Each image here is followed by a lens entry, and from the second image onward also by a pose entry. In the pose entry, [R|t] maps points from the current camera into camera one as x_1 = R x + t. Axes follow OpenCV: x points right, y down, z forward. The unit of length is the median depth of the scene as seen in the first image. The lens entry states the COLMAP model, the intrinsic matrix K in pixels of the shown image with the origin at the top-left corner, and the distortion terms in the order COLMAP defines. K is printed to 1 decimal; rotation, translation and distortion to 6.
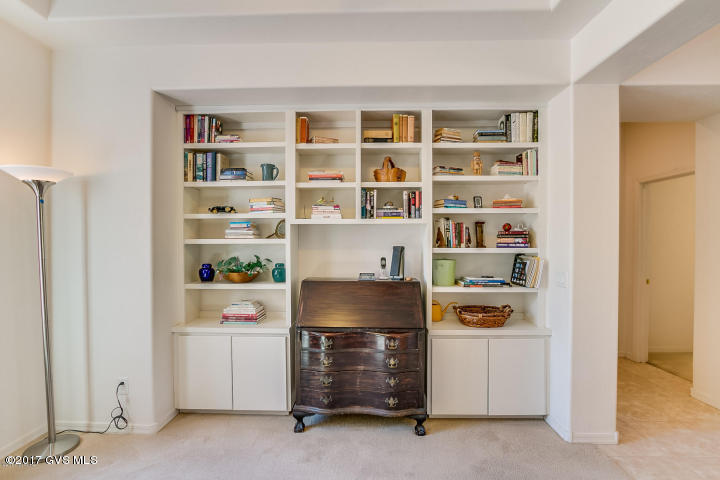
lens RADIAL K [[334.4, 0, 358.1], [0, 334.4, 239.8], [0, 0, 1]] dist [-0.014941, -0.000218]
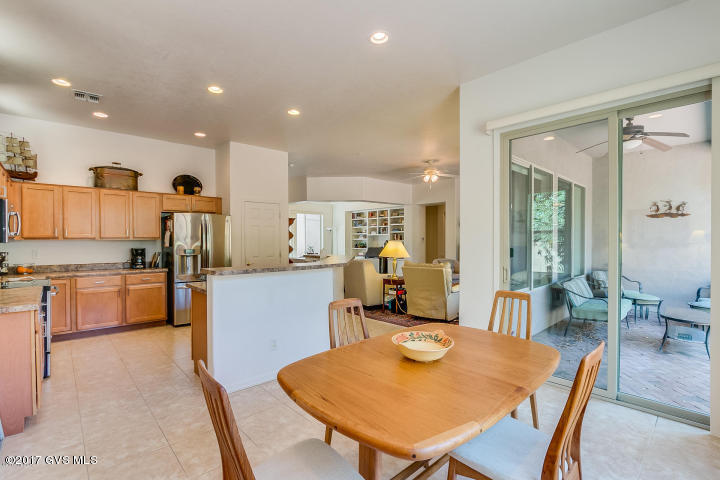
lens RADIAL K [[334.4, 0, 359.9], [0, 334.4, 242.5], [0, 0, 1]] dist [-0.014941, -0.000218]
pose [[0.698913, 0.002787, -0.715201, 3.095118], [-0.005203, 0.999986, -0.001188, 0.060217], [0.715188, 0.004552, 0.698918, -2.379782]]
